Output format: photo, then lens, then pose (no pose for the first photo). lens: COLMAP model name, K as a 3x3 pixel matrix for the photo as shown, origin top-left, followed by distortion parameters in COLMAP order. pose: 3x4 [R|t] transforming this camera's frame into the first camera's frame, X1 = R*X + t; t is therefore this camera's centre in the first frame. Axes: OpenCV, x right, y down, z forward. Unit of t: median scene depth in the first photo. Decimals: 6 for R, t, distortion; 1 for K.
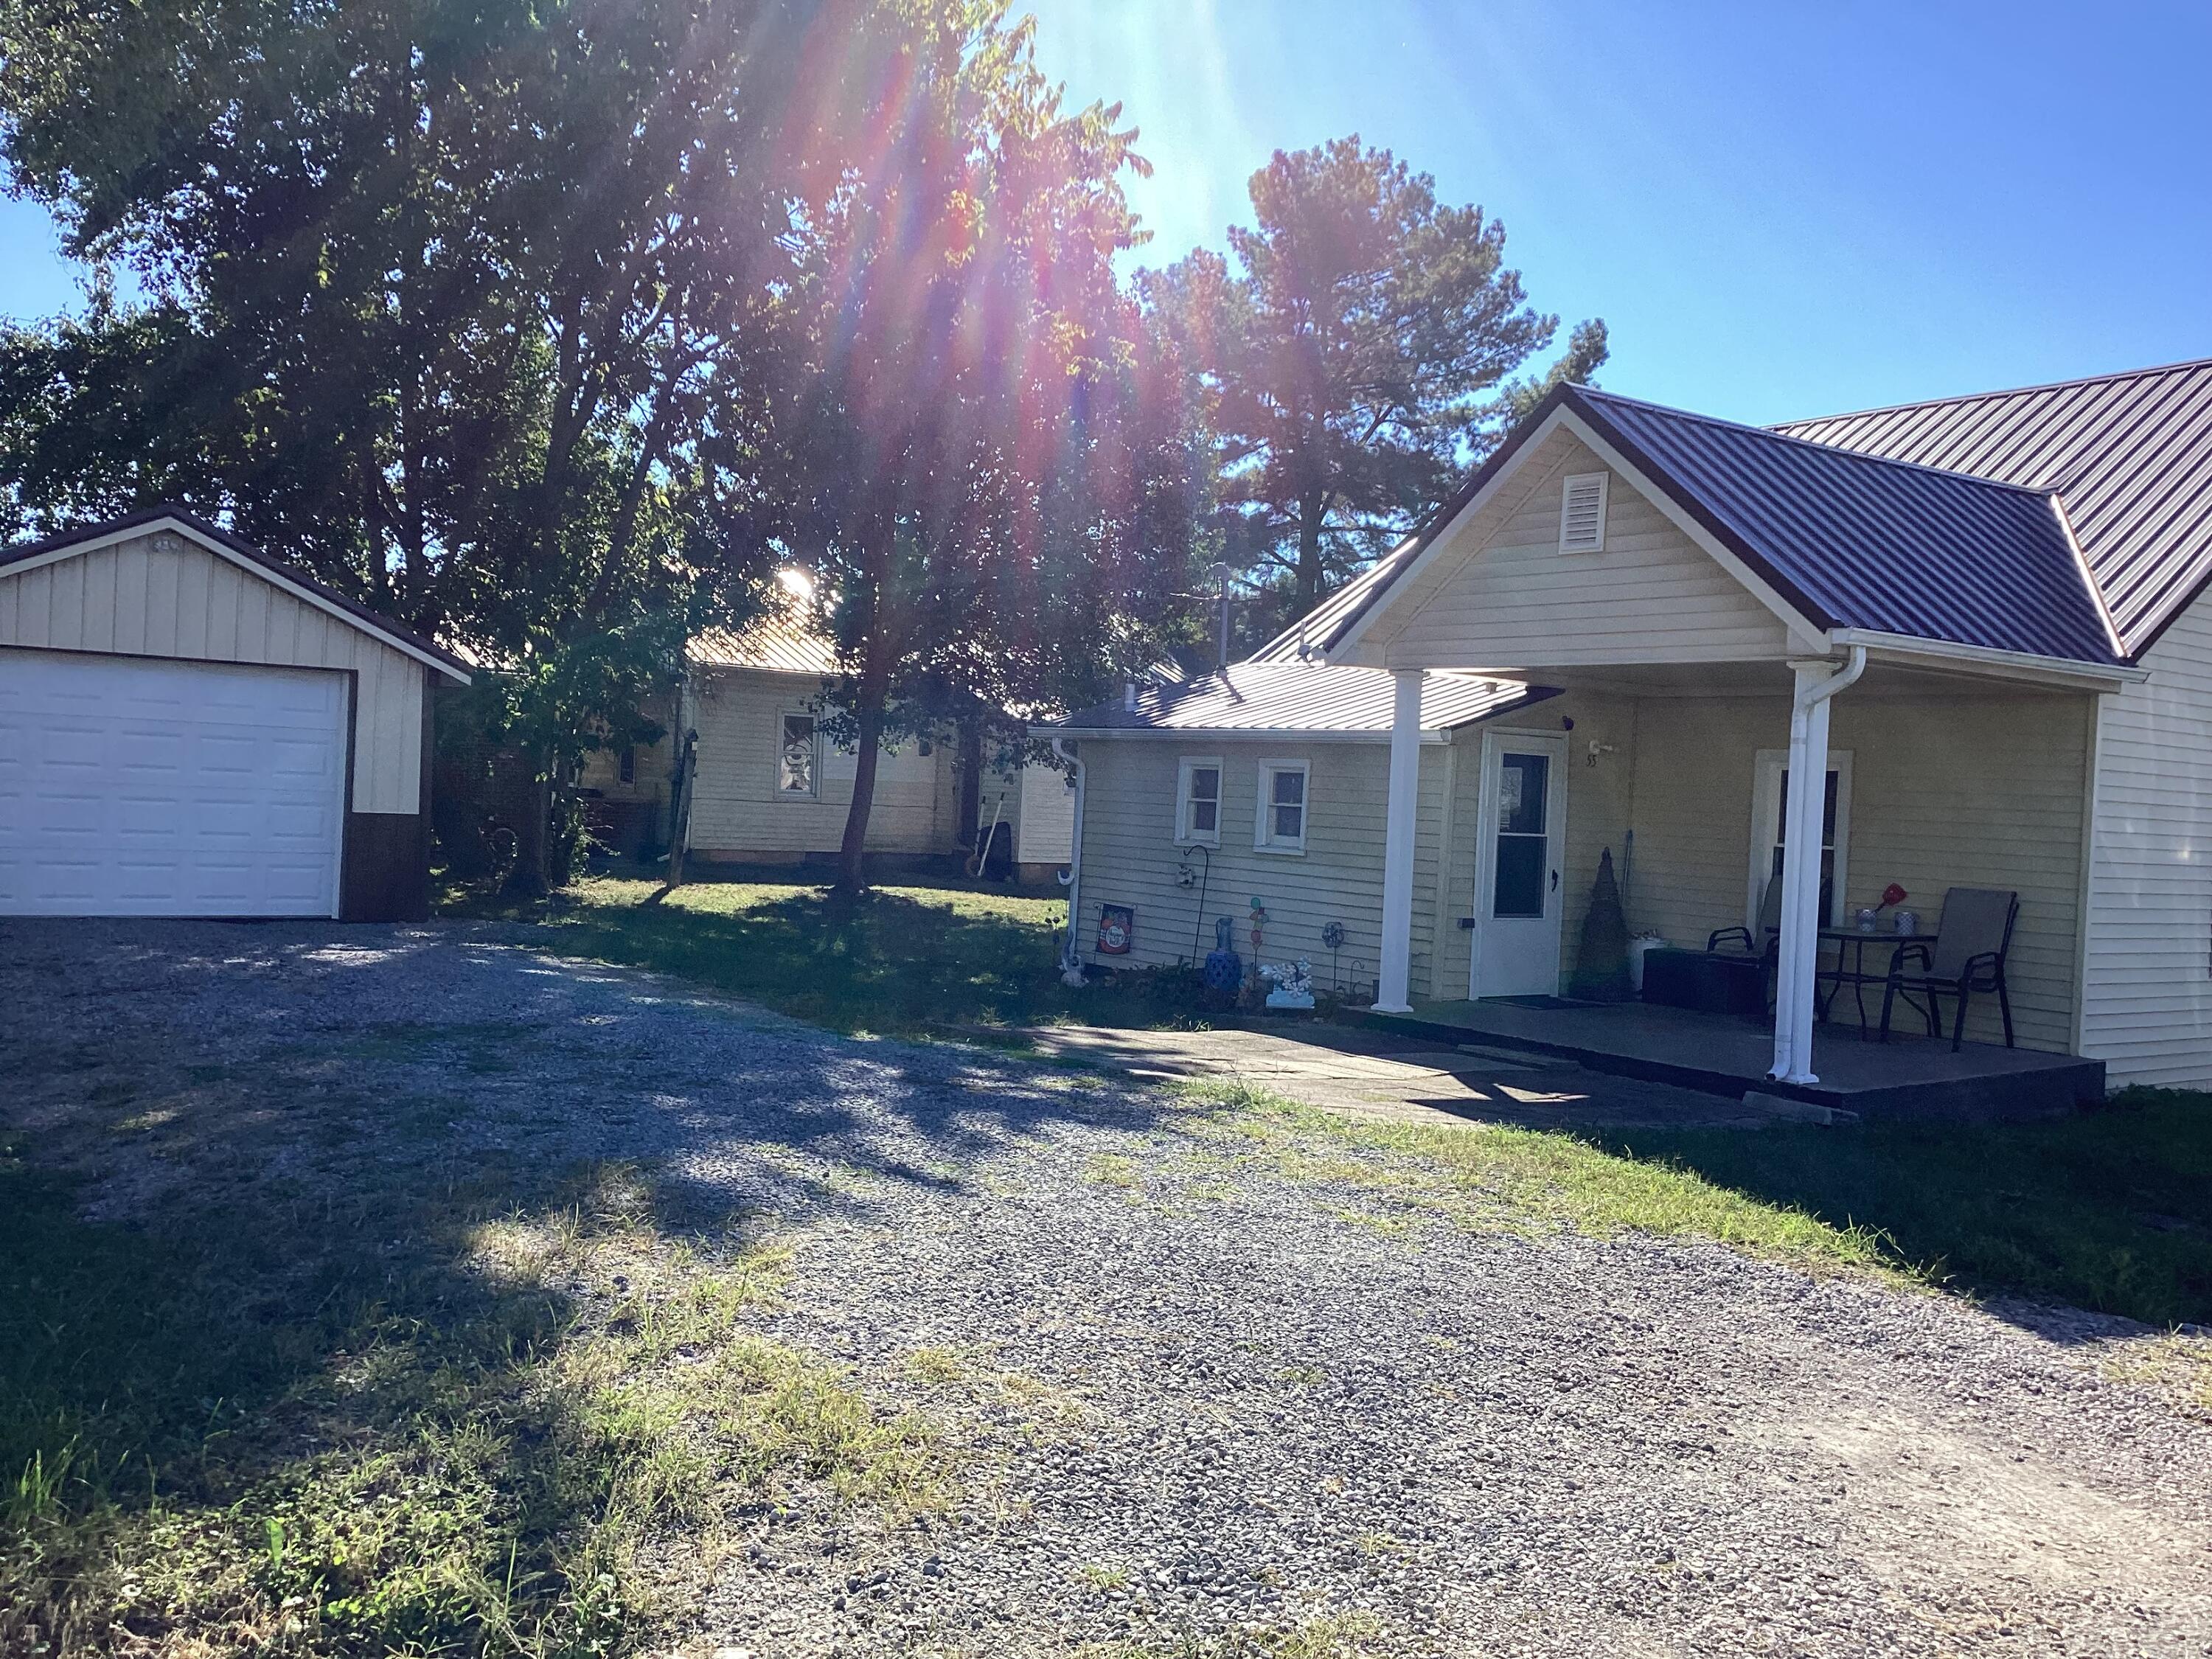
lens RADIAL K [[1996.0, 0, 1086.0], [0, 1996.0, 841.8], [0, 0, 1]] dist [0.069567, -0.044586]
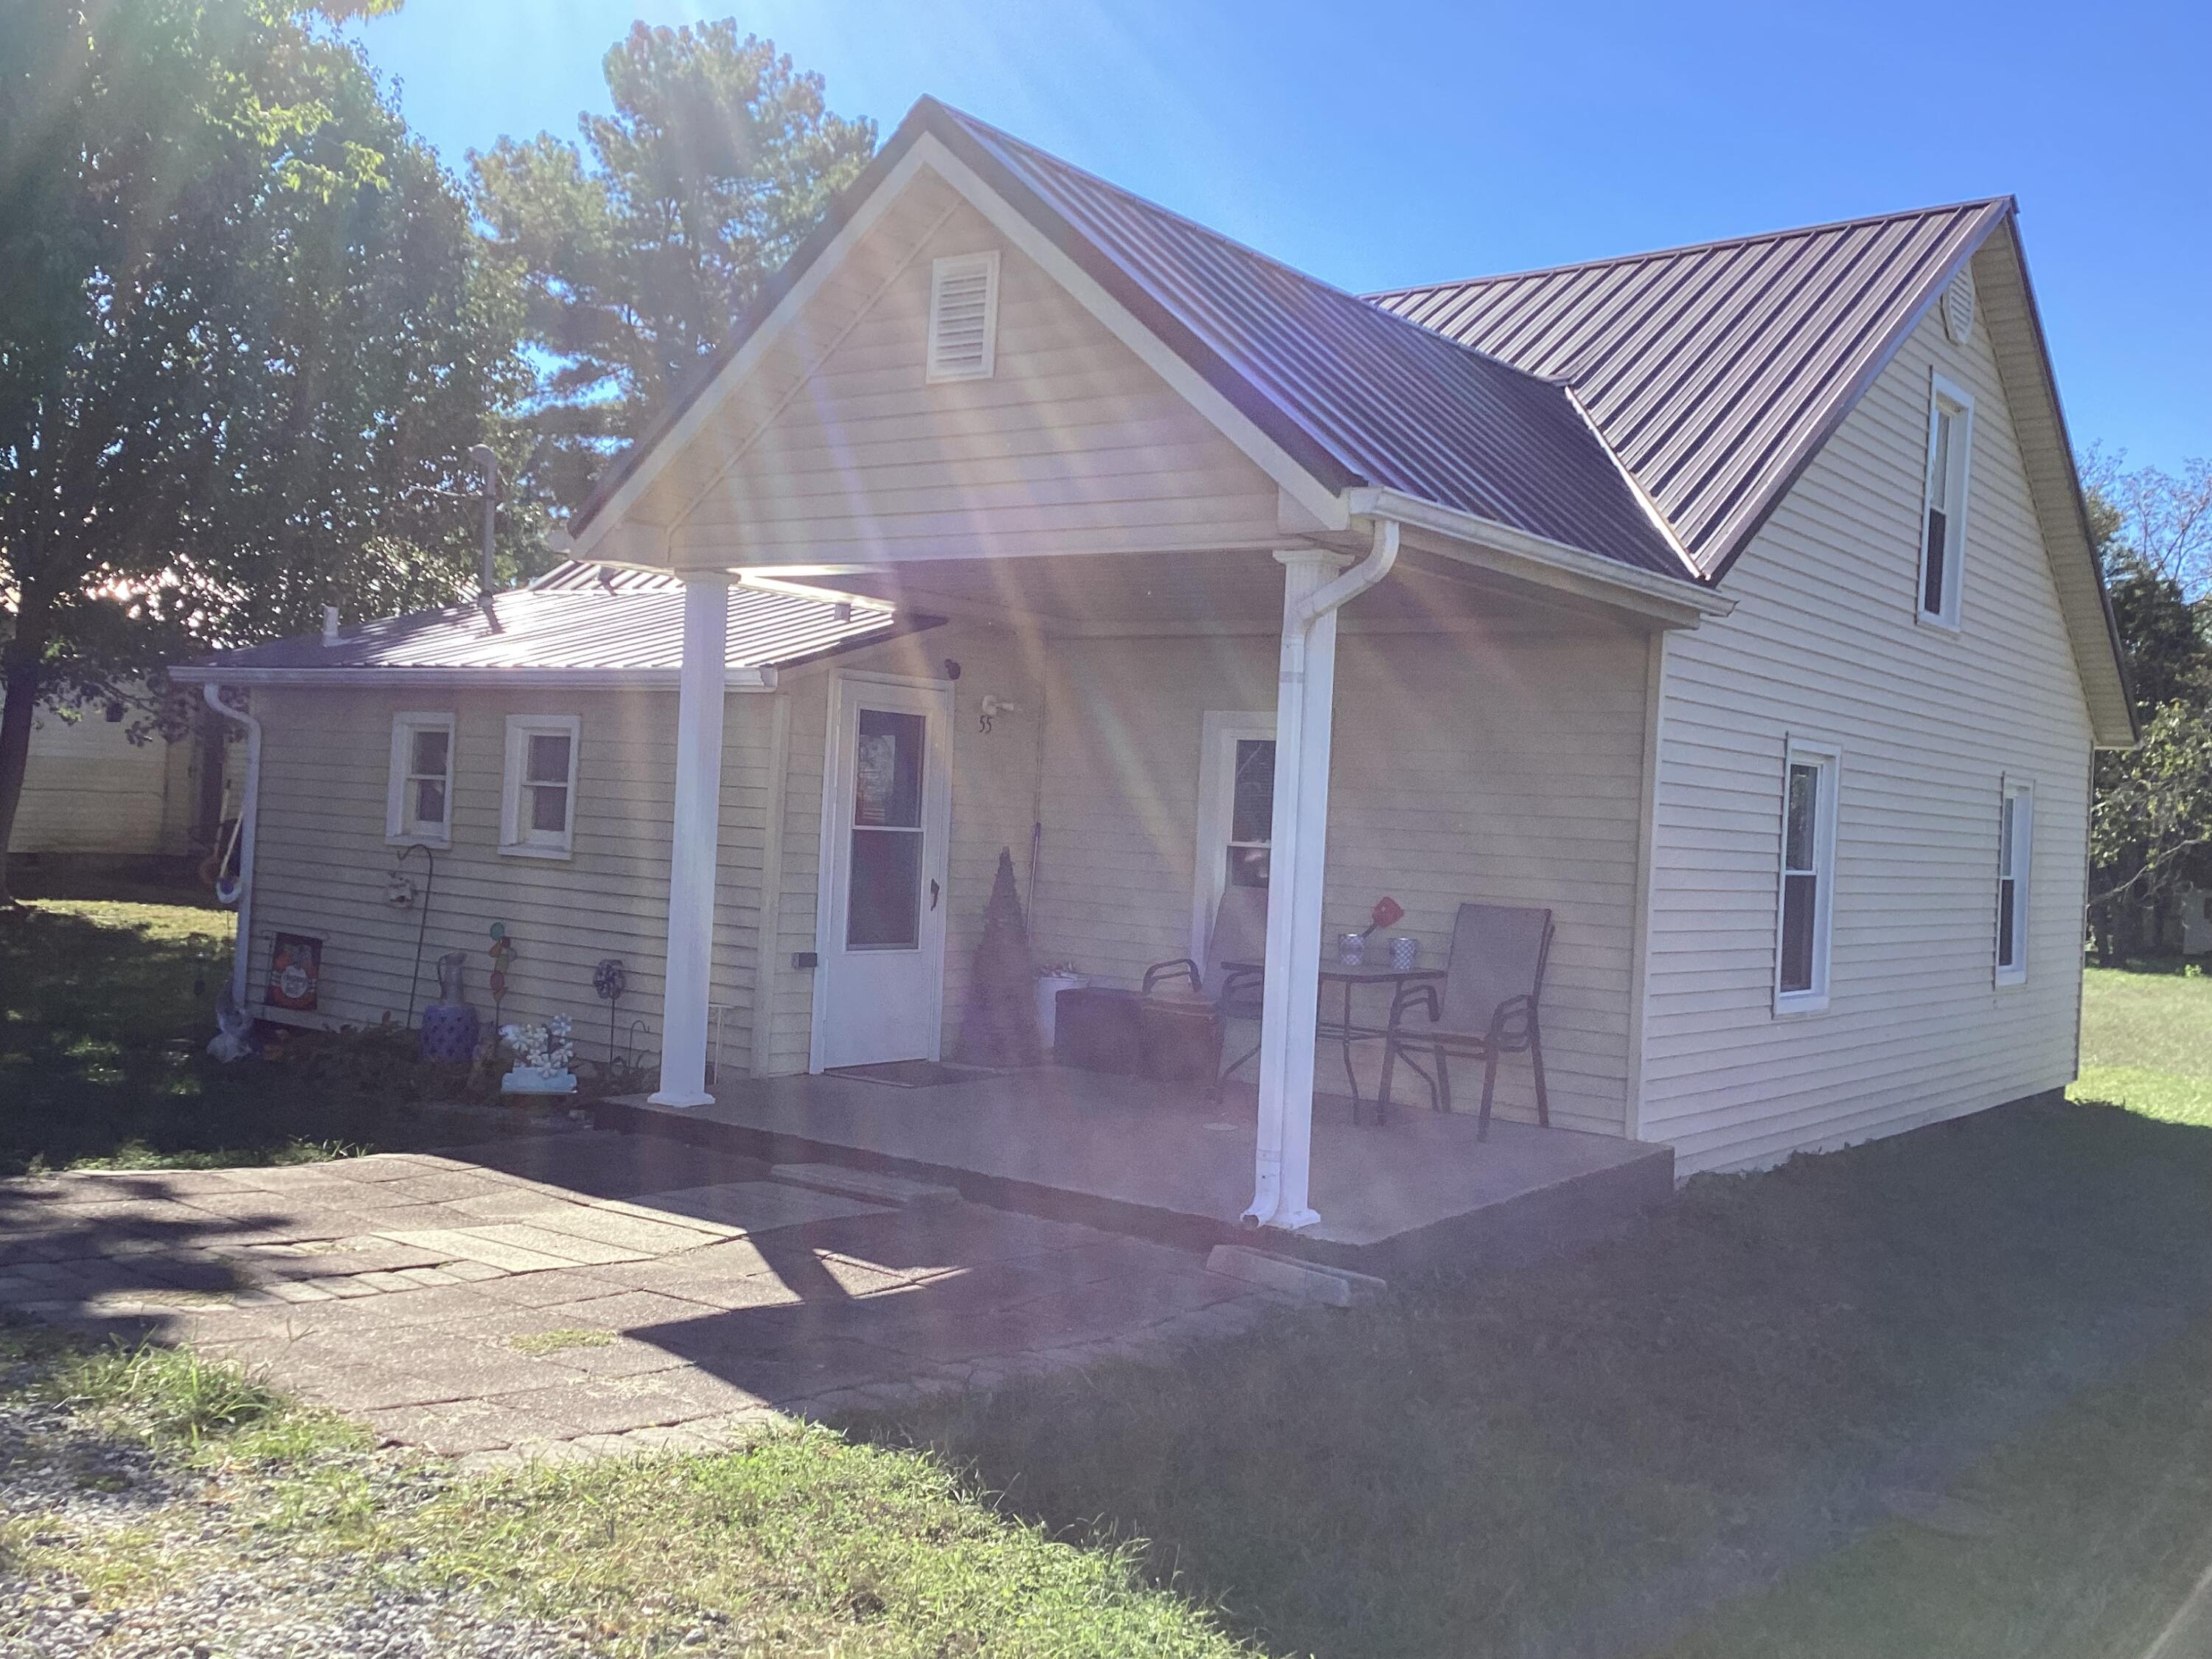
lens RADIAL K [[2083.8, 0, 1104.9], [0, 2083.8, 825.5], [0, 0, 1]] dist [-0.015276, 0.000000]
pose [[0.956851, 0.002895, 0.290563, 0.079227], [-0.000682, 0.999970, -0.007718, 0.000800], [-0.290577, 0.007187, 0.956825, 0.285518]]
